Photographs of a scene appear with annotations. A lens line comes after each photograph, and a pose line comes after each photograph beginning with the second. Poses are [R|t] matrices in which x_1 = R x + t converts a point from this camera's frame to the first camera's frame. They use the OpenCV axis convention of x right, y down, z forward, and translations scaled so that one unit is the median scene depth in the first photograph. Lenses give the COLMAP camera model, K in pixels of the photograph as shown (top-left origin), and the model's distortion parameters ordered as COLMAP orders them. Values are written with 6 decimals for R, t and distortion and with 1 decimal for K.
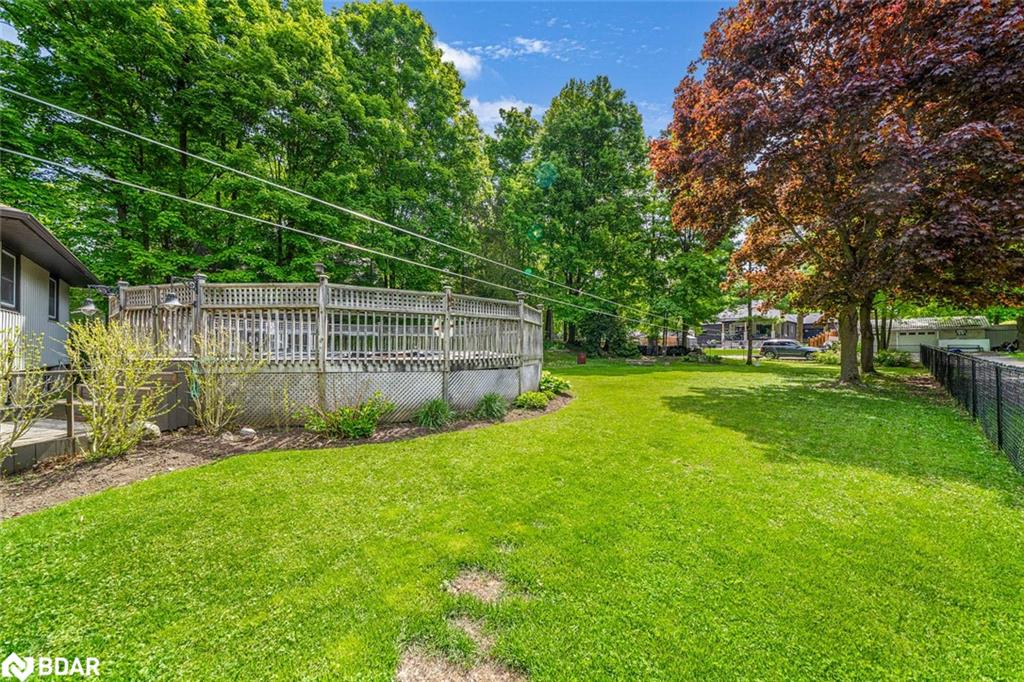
lens RADIAL K [[359.6, 0, 508.9], [0, 359.6, 340.4], [0, 0, 1]] dist [-0.007763, 0.000525]
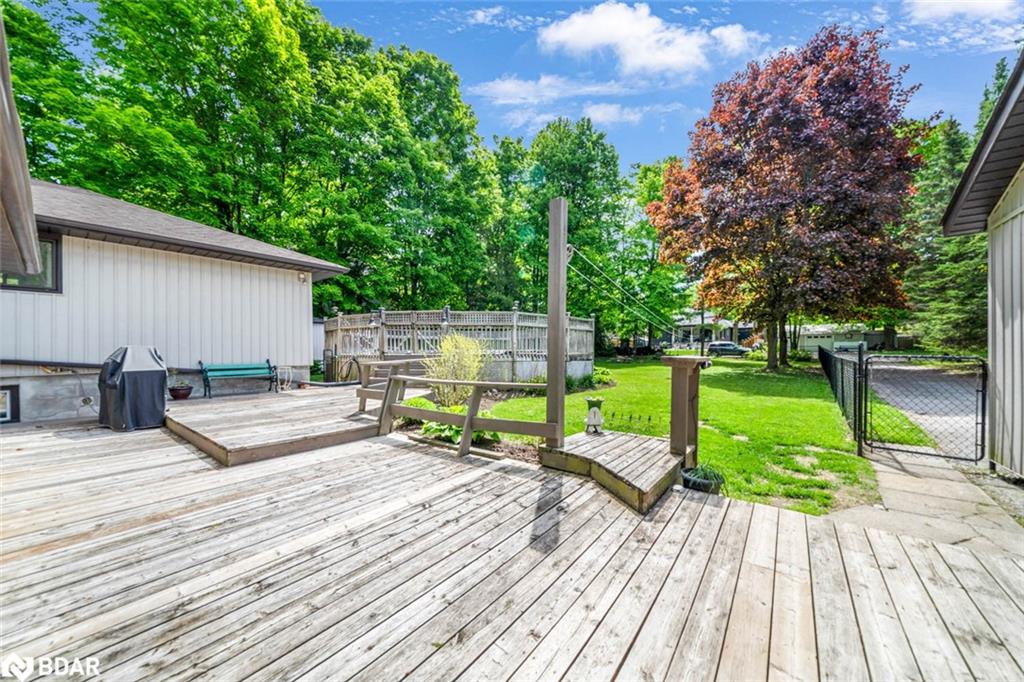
lens RADIAL K [[359.6, 0, 514.5], [0, 359.6, 347.1], [0, 0, 1]] dist [-0.007763, 0.000525]
pose [[0.990215, -0.001908, 0.139535, -0.165703], [-0.000059, 0.999901, 0.014086, -0.001404], [-0.139548, -0.013957, 0.990117, -0.171165]]
